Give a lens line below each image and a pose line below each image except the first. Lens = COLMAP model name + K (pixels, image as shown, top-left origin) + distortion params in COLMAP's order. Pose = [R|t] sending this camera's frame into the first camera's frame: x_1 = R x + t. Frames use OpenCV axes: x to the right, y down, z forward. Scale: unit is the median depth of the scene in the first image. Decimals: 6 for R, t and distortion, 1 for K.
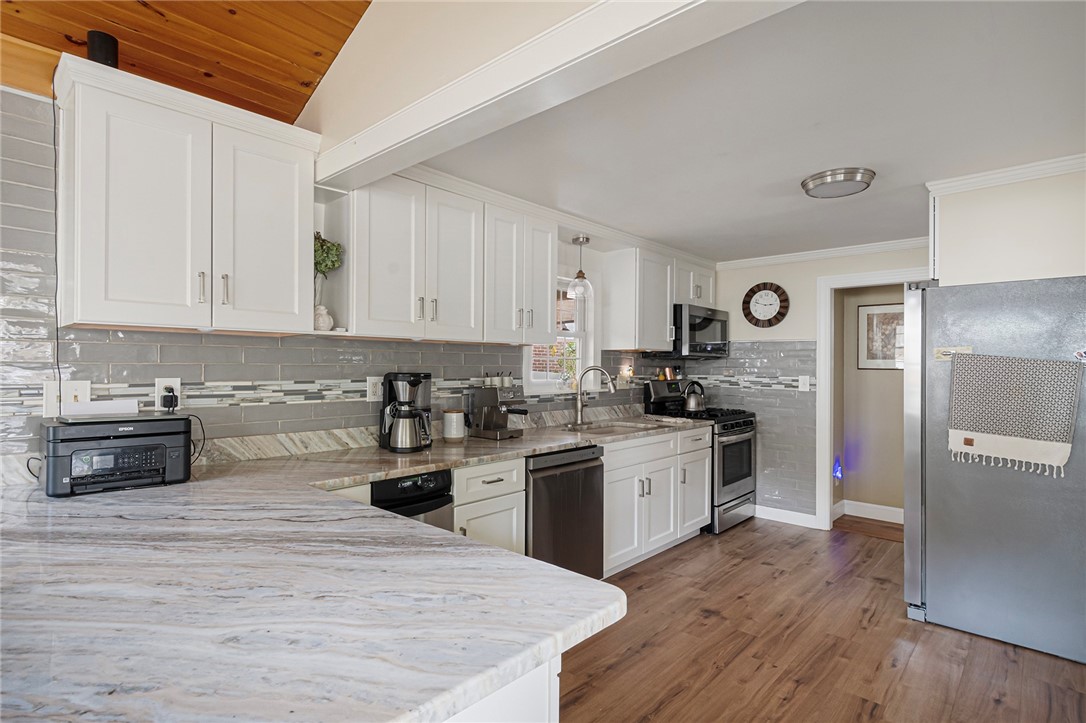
lens RADIAL K [[547.3, 0, 542.6], [0, 547.3, 363.6], [0, 0, 1]] dist [0.000268, -0.002256]
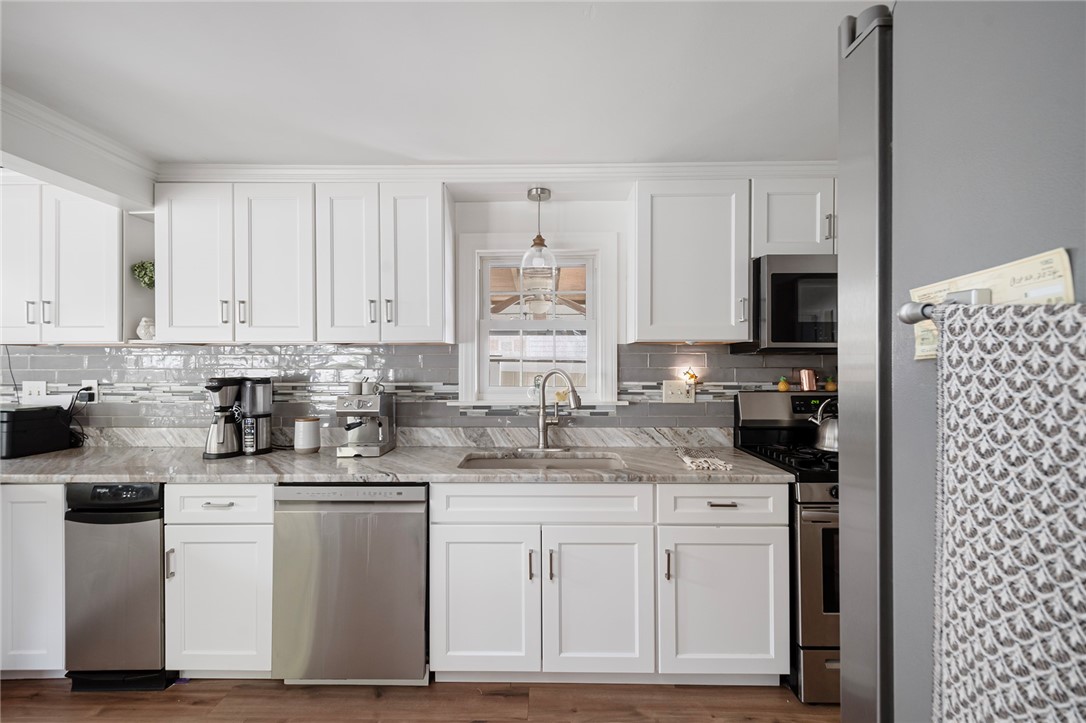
lens RADIAL K [[493.8, 0, 539.8], [0, 493.8, 359.7], [0, 0, 1]] dist [0.011682, -0.000460]
pose [[0.661715, -0.012578, -0.749650, 0.755390], [0.009909, 0.999919, -0.008031, -0.002489], [0.749690, -0.002114, 0.661786, 0.777788]]
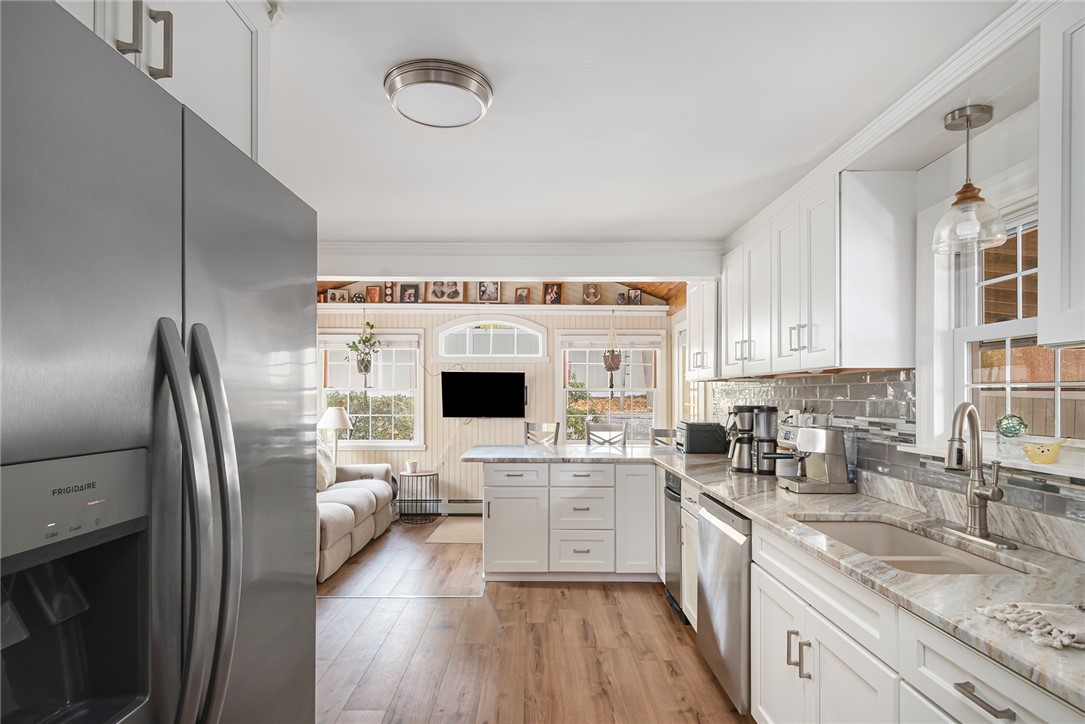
lens RADIAL K [[578.6, 0, 538.1], [0, 578.6, 395.7], [0, 0, 1]] dist [0.002463, 0.000005]
pose [[-0.740297, -0.009159, -0.672218, 0.866198], [-0.006659, 0.999958, -0.006291, 0.006288], [0.672247, -0.000180, -0.740327, 1.515935]]
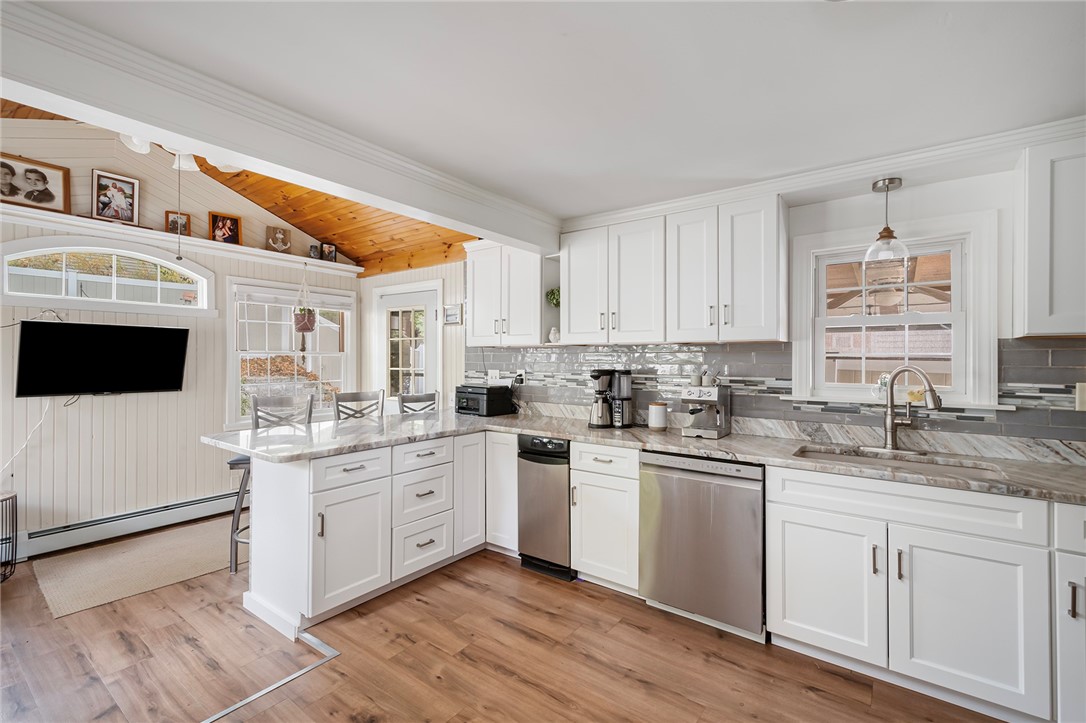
lens RADIAL K [[481.4, 0, 543.5], [0, 481.4, 357.4], [0, 0, 1]] dist [0.007733, -0.000893]
pose [[0.098618, -0.010455, -0.995070, 0.863289], [0.001574, 0.999945, -0.010350, -0.000686], [0.995124, -0.000546, 0.098629, 0.691403]]
